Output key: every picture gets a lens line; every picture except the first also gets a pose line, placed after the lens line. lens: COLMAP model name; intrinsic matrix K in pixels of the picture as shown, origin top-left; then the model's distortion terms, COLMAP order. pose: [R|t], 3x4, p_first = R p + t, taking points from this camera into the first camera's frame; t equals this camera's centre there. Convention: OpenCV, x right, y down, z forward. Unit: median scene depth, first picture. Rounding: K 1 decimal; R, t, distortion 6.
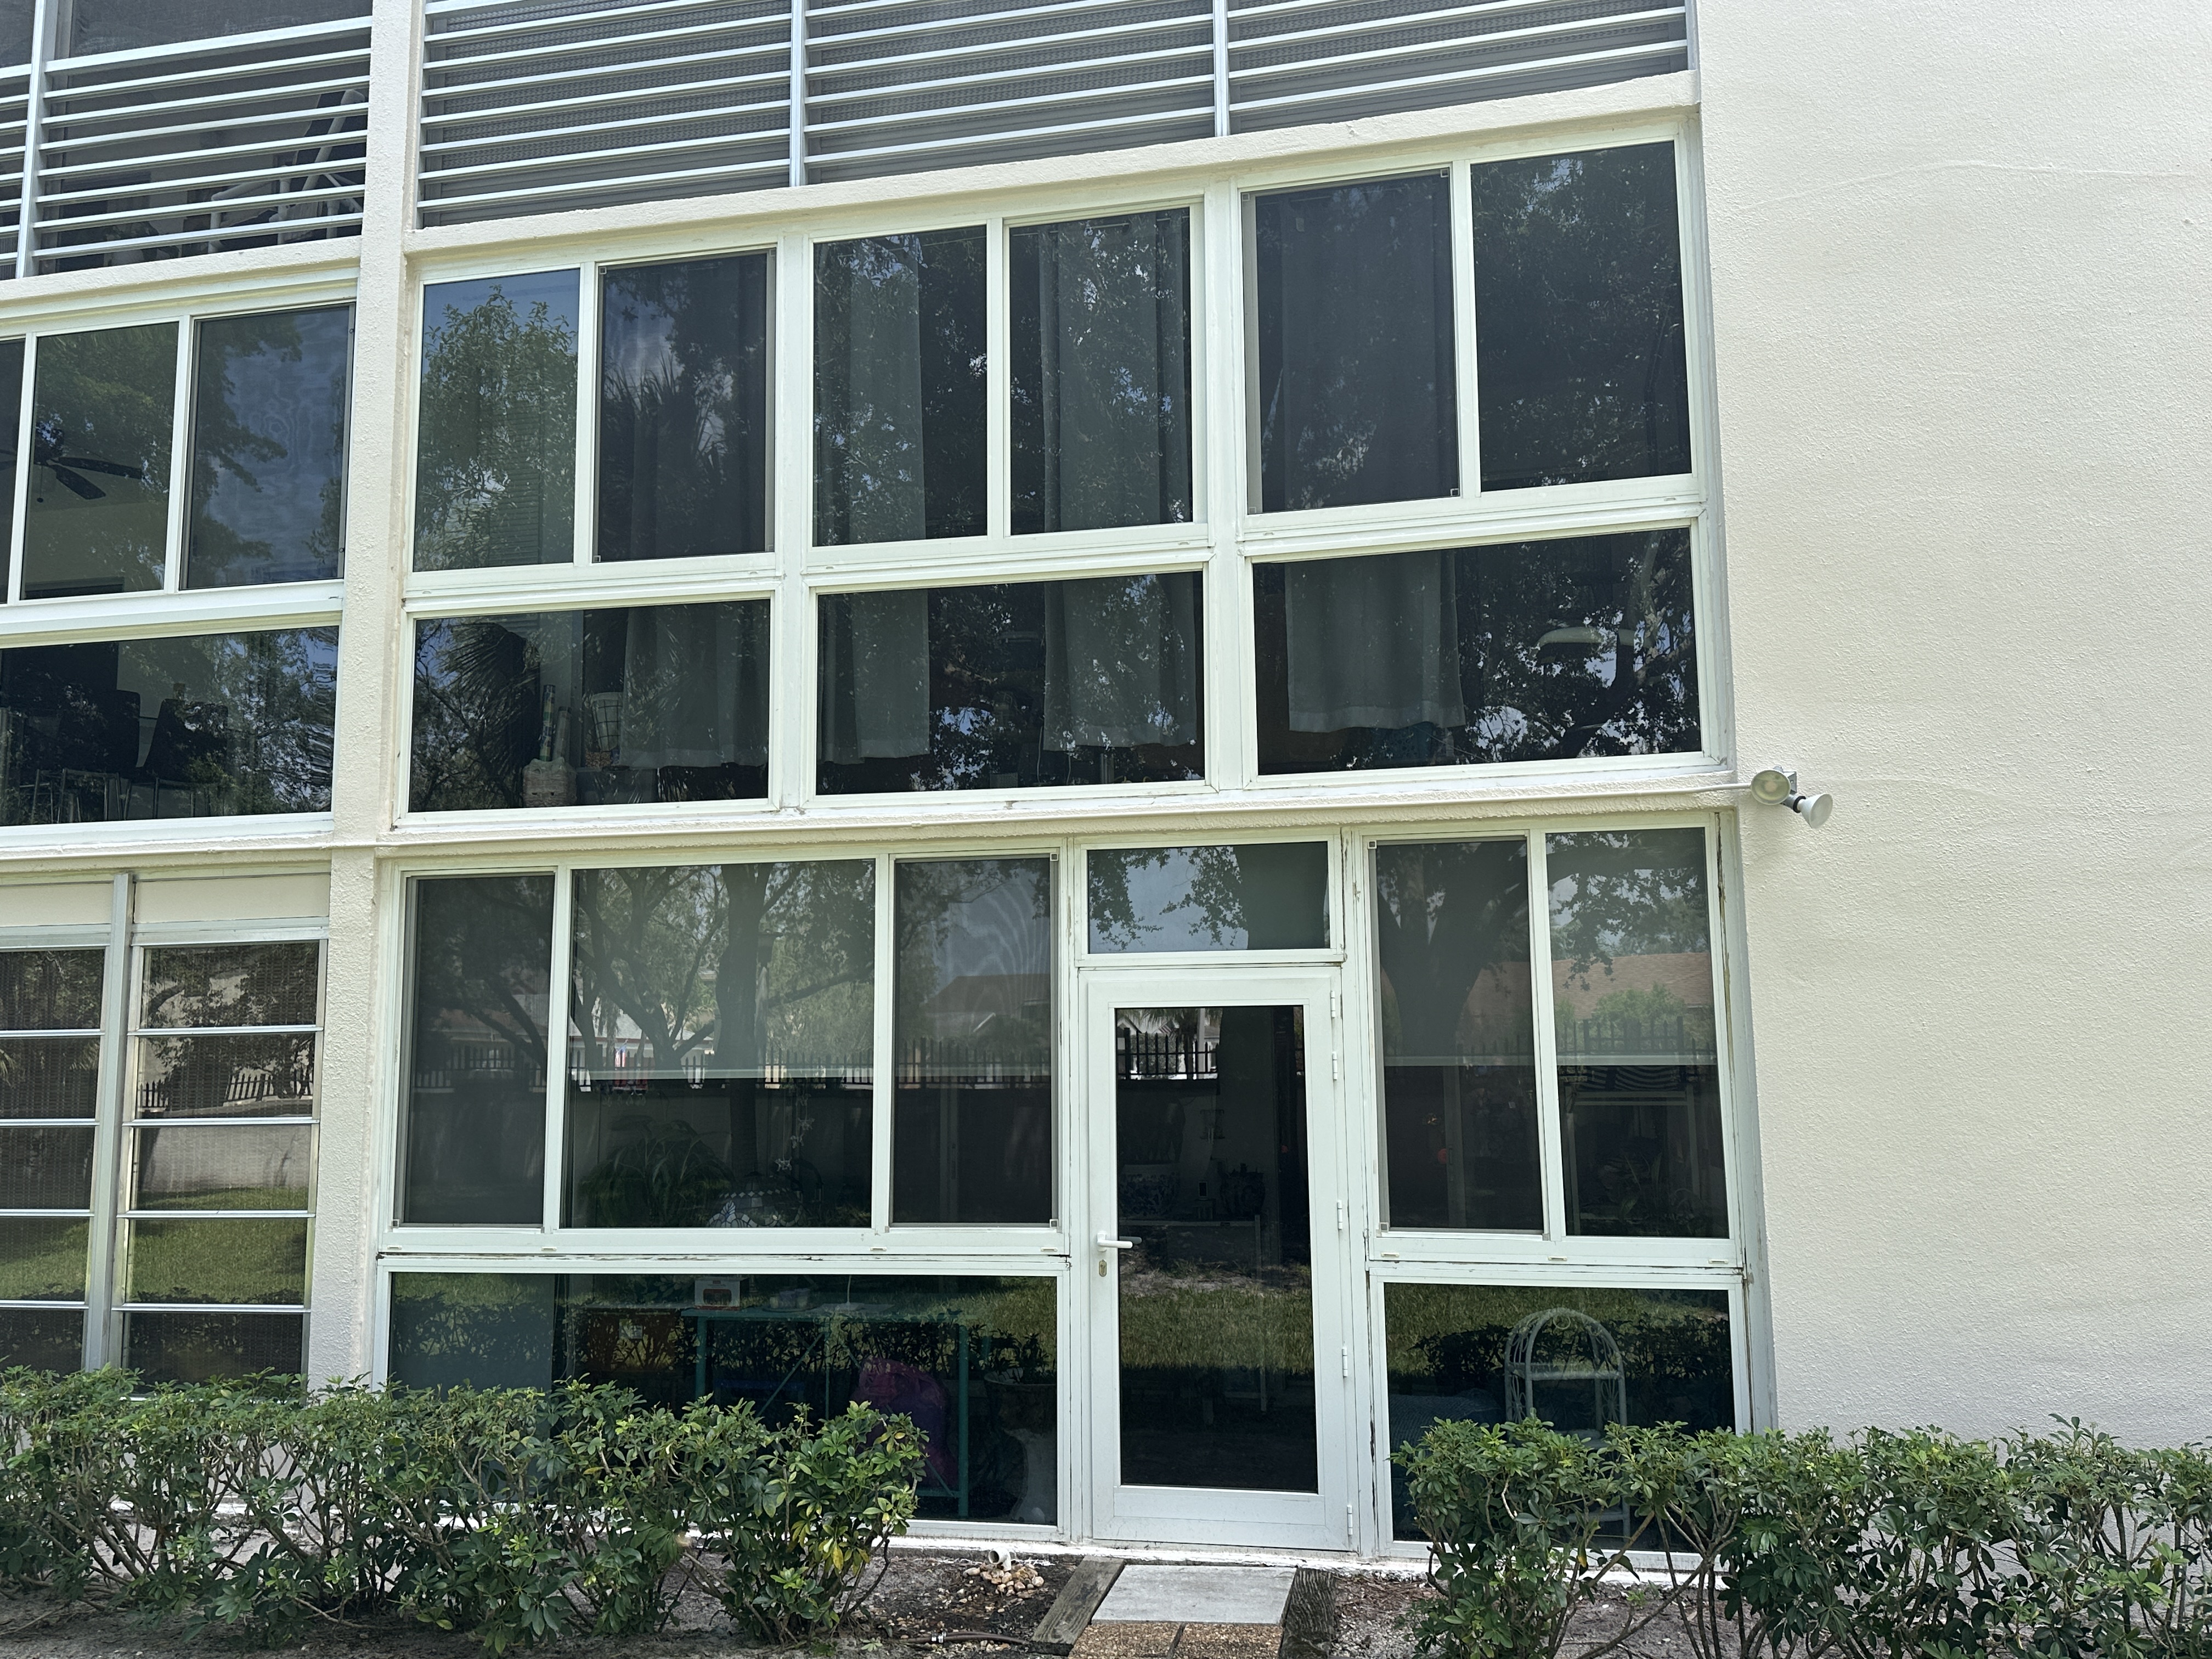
lens RADIAL K [[1848.0, 0, 1106.0], [0, 1848.0, 829.5], [0, 0, 1]] dist [0.007527, 0.007658]
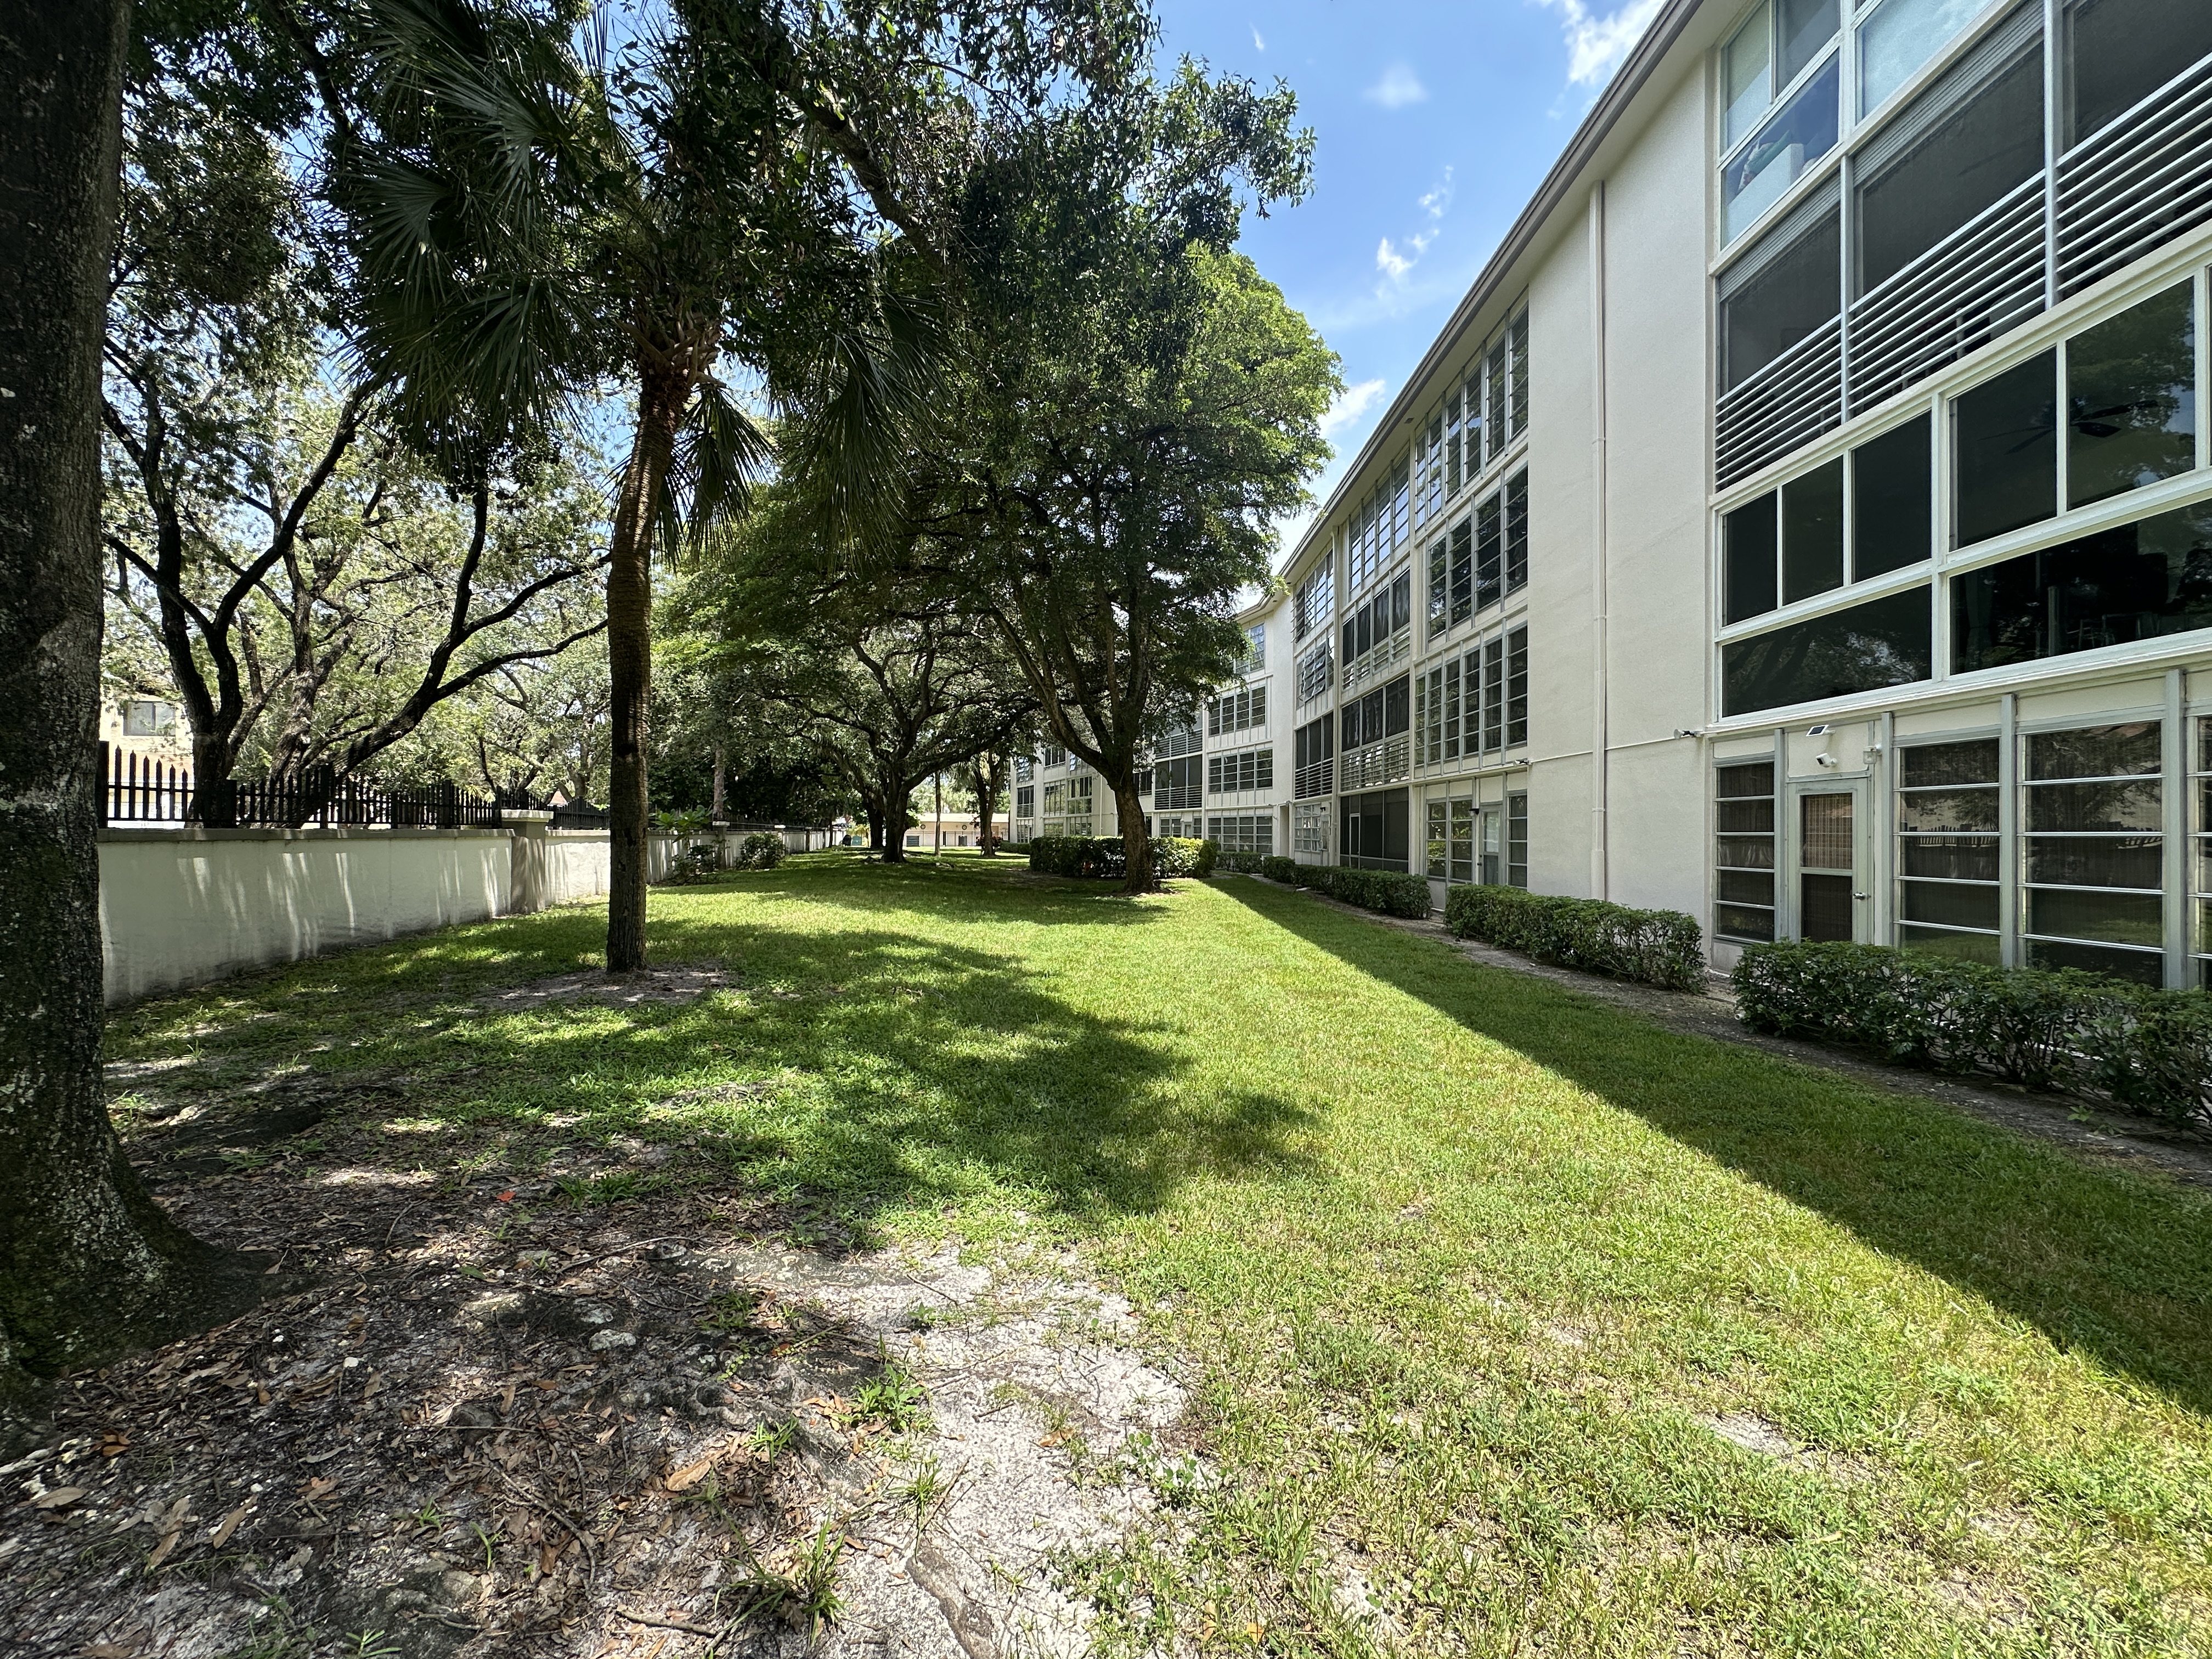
lens RADIAL K [[885.4, 0, 1105.6], [0, 885.4, 827.1], [0, 0, 1]] dist [-0.002619, 0.000129]
pose [[0.207699, 0.003610, -0.978186, 0.201127], [0.141647, 0.989342, 0.033728, -0.005558], [0.967883, -0.145563, 0.204974, -0.050935]]
